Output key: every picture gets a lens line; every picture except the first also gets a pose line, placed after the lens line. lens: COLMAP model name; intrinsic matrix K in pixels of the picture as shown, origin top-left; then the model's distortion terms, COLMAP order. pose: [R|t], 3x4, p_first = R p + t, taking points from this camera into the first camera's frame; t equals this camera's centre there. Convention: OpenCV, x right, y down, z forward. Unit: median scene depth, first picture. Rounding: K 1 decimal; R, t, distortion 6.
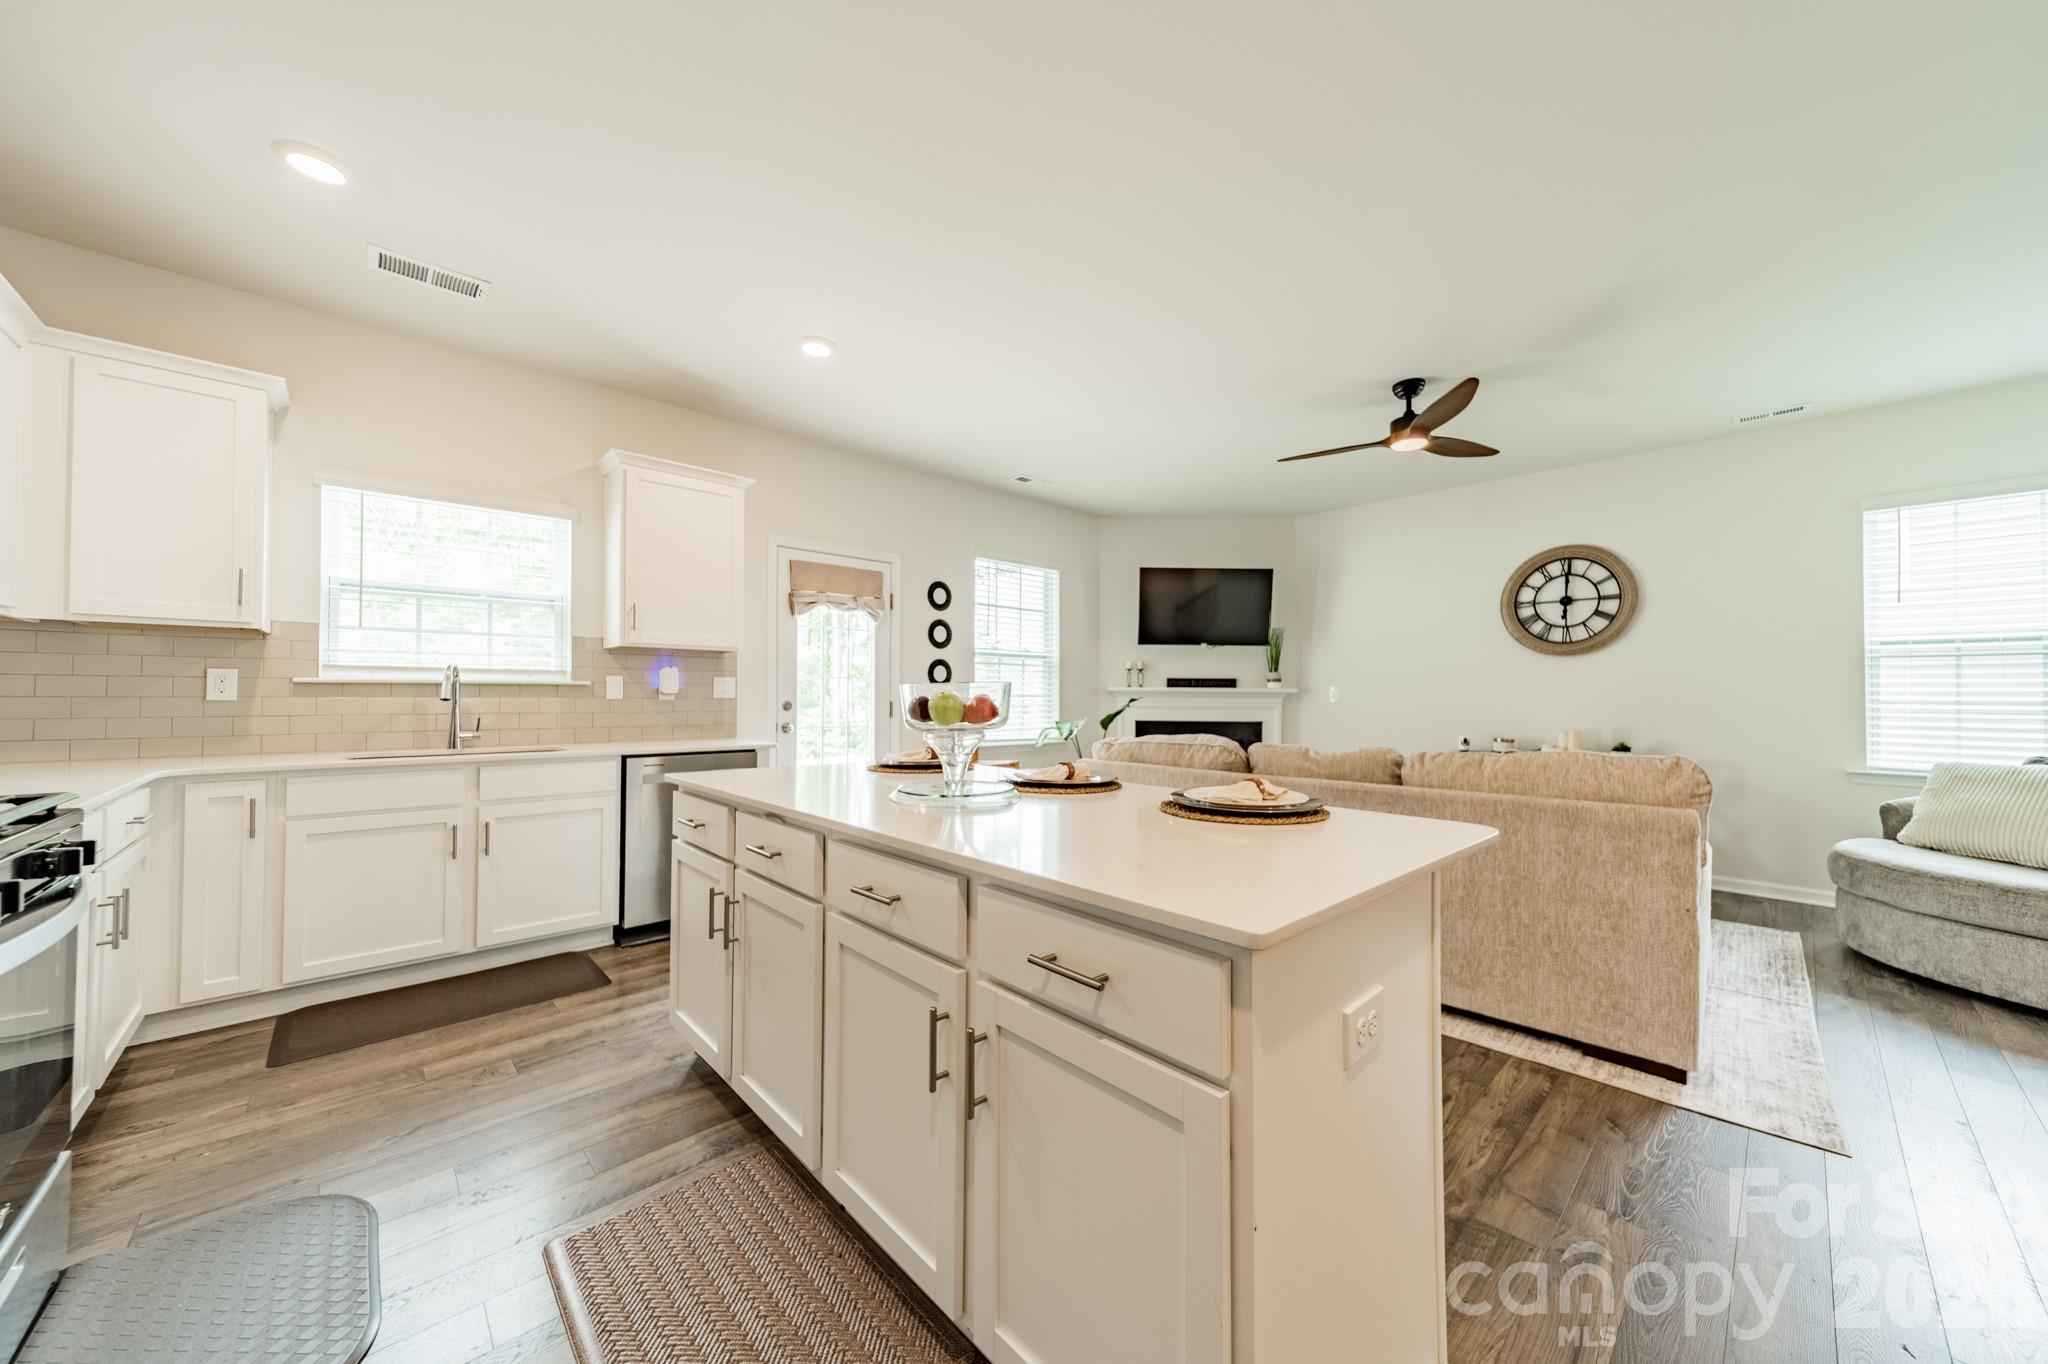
lens RADIAL K [[716.3, 0, 1028.2], [0, 716.3, 685.5], [0, 0, 1]] dist [0.009288, 0.000040]
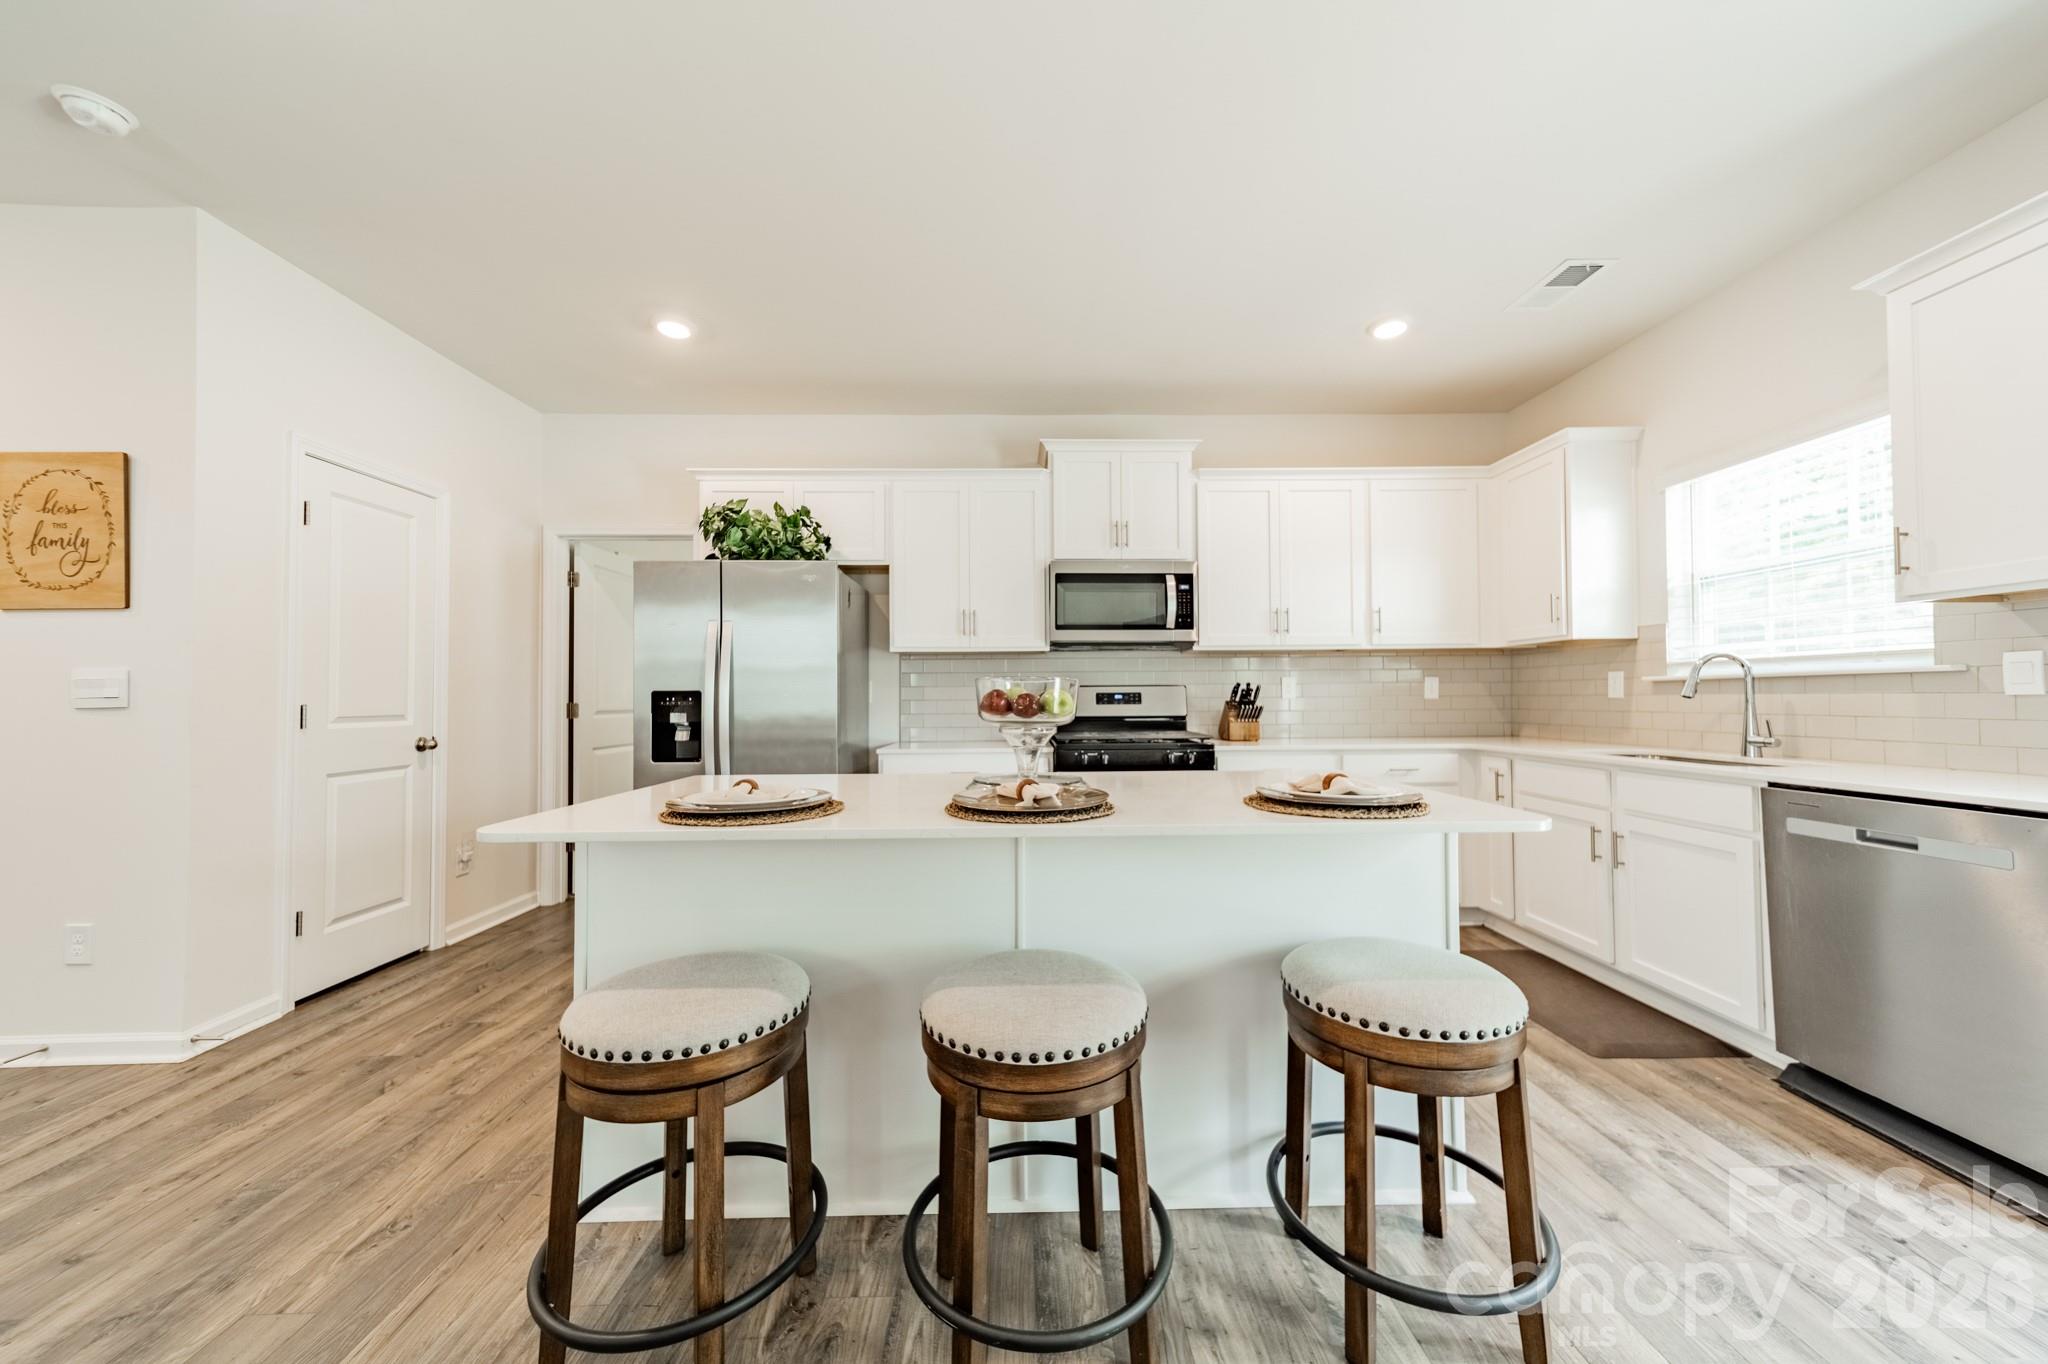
lens RADIAL K [[716.3, 0, 1028.2], [0, 716.3, 685.5], [0, 0, 1]] dist [0.009288, 0.000040]
pose [[-0.672398, -0.015449, -0.740029, 0.331838], [0.013454, 0.999362, -0.033087, 0.020395], [0.740068, -0.032204, -0.671761, 0.845509]]
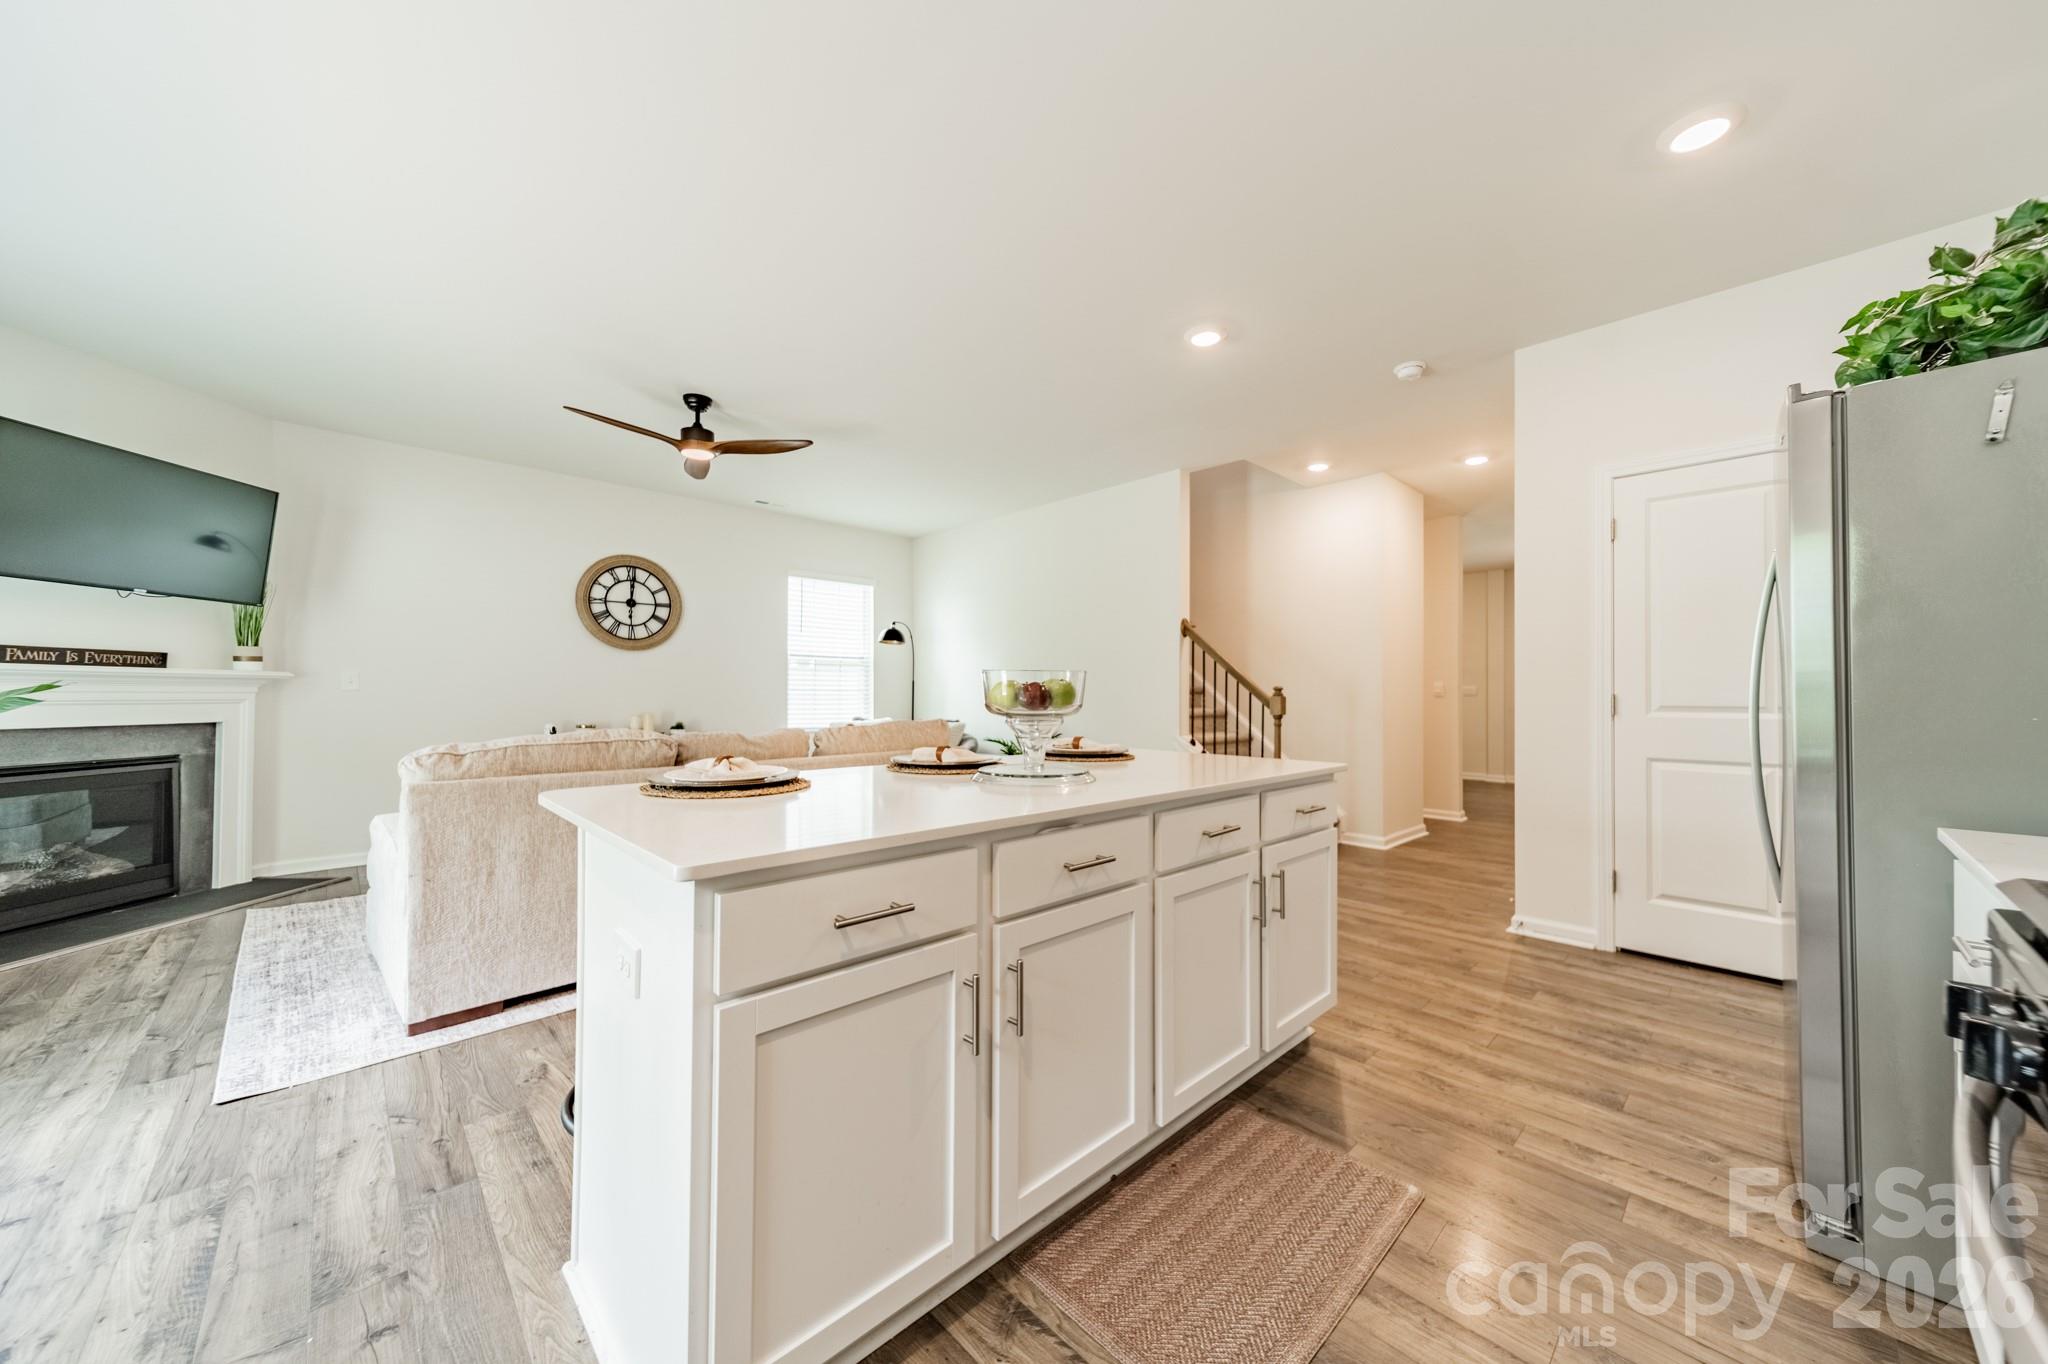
lens RADIAL K [[716.3, 0, 1028.2], [0, 716.3, 685.5], [0, 0, 1]] dist [0.009288, 0.000040]
pose [[-0.014607, 0.005679, 0.999877, -0.565576], [-0.018127, 0.999818, -0.005943, 0.014428], [-0.999729, -0.018212, -0.014501, 0.506816]]
